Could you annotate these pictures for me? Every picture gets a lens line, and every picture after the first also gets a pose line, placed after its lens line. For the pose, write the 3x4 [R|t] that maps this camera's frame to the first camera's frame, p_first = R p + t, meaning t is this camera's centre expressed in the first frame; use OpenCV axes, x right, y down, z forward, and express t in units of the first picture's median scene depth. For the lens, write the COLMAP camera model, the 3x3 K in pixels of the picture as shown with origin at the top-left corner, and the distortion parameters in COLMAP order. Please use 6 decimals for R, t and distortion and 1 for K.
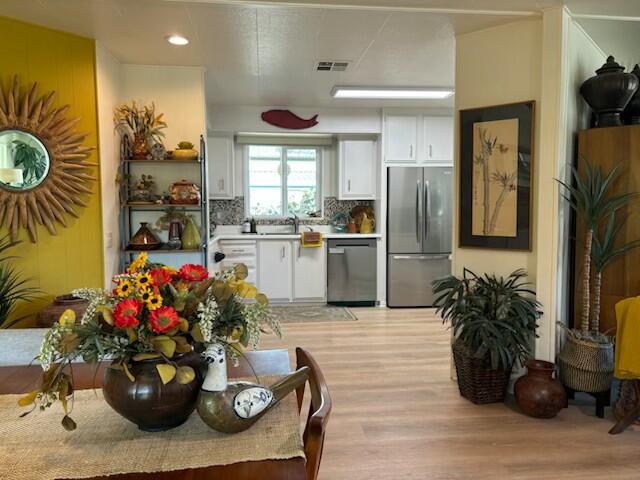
lens RADIAL K [[484.7, 0, 318.0], [0, 484.7, 240.8], [0, 0, 1]] dist [0.013255, 0.005054]
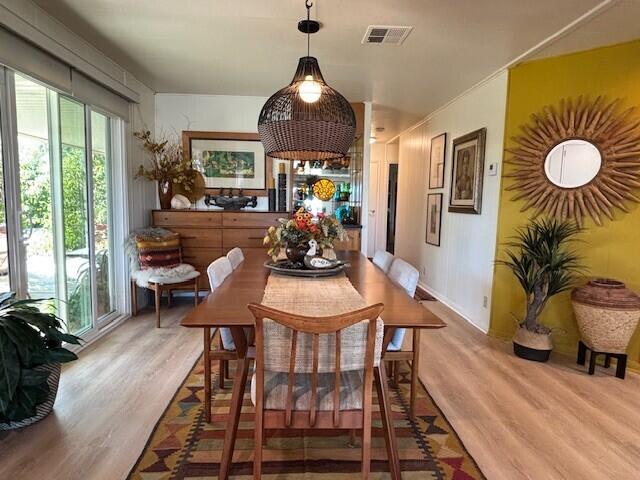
lens RADIAL K [[370.8, 0, 318.3], [0, 370.8, 238.6], [0, 0, 1]] dist [-0.005334, -0.001130]
pose [[-0.063616, 0.102475, -0.992699, 0.205682], [-0.108347, 0.988125, 0.108947, -0.003497], [0.992076, 0.114487, -0.051758, 0.215067]]
